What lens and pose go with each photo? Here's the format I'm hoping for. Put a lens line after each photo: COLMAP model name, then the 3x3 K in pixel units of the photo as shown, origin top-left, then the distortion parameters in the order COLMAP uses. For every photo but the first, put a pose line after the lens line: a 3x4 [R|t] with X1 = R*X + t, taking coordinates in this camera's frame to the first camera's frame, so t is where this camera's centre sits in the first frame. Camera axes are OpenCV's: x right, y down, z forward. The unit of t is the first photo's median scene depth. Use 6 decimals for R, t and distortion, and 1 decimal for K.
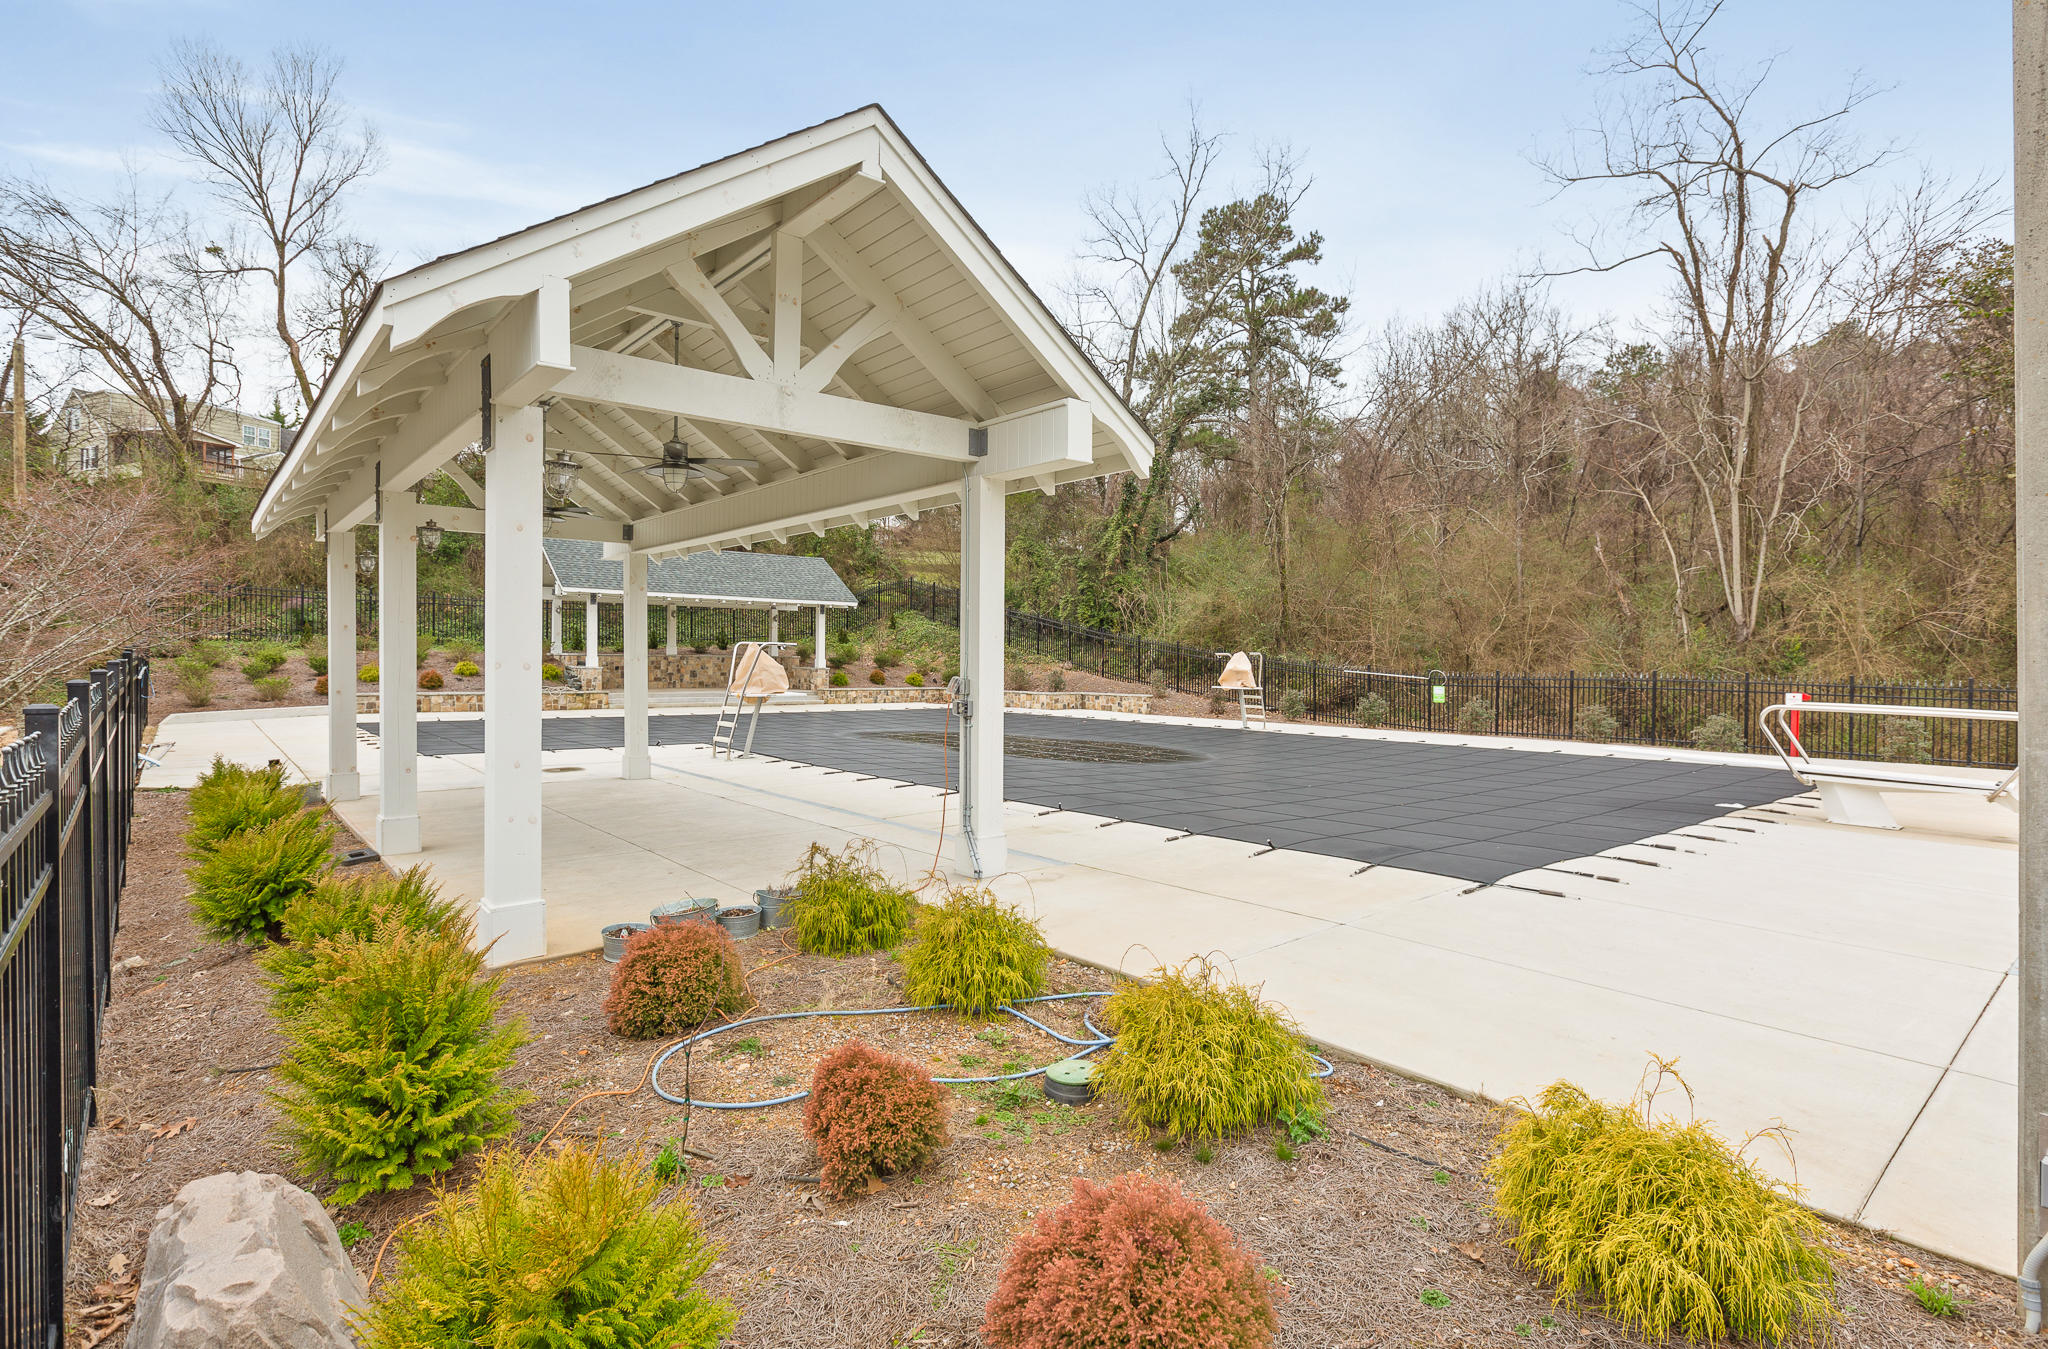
lens RADIAL K [[1007.1, 0, 1024.0], [0, 1007.1, 674.5], [0, 0, 1]] dist [-0.030491, 0.000283]
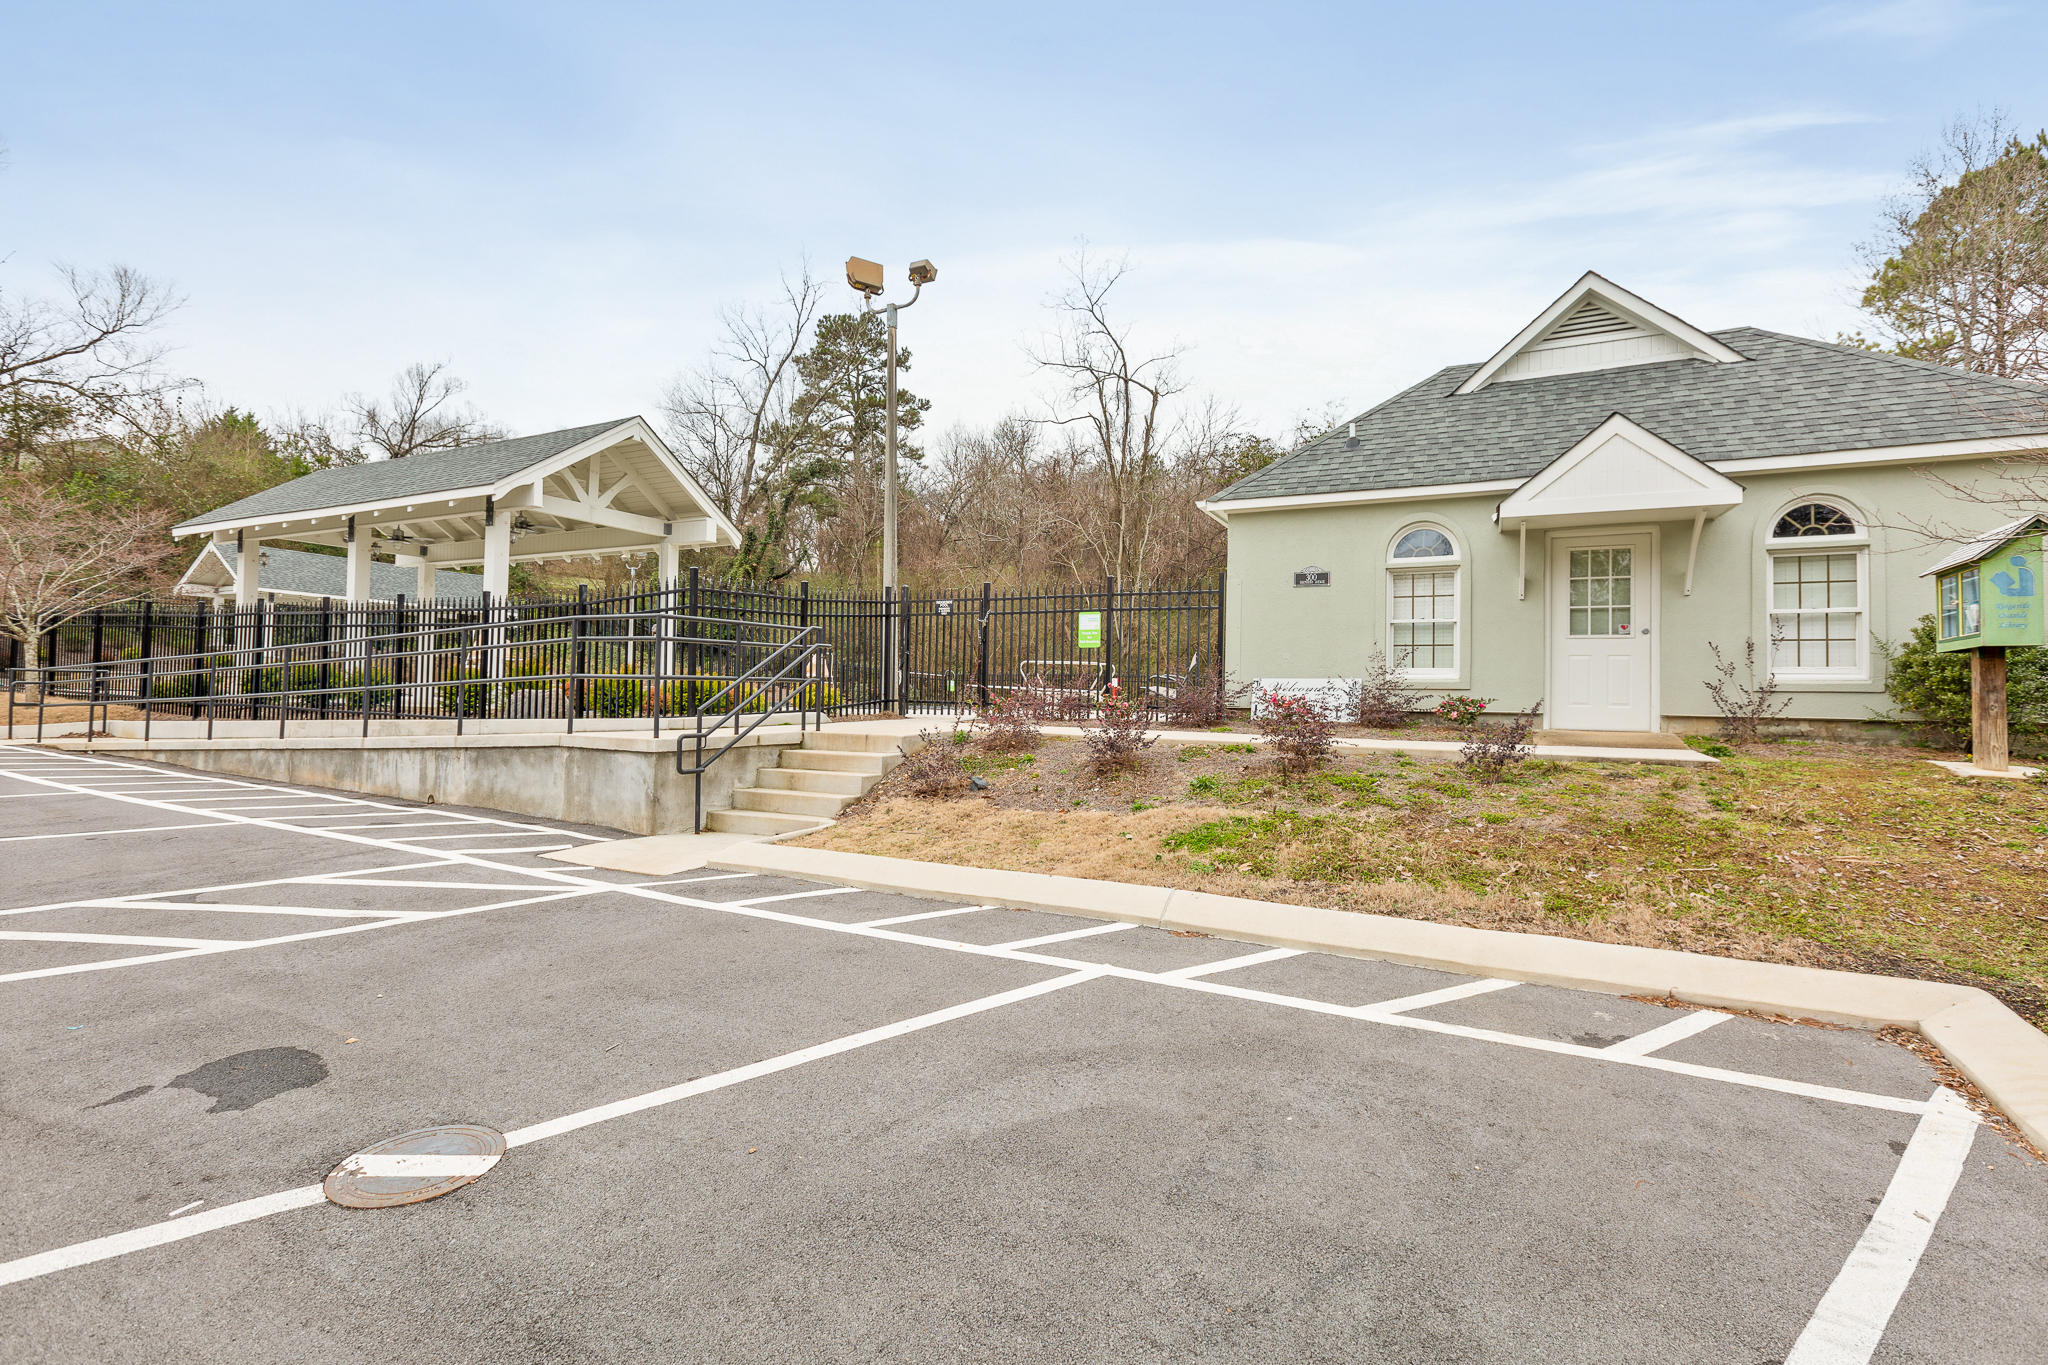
lens RADIAL K [[918.0, 0, 1024.0], [0, 918.0, 682.5], [0, 0, 1]] dist [-0.019853, 0.000101]
pose [[0.925587, 0.017222, 0.378142, -0.008414], [-0.008135, 0.999639, -0.025613, 0.020795], [-0.378447, 0.020631, 0.925393, -0.149184]]
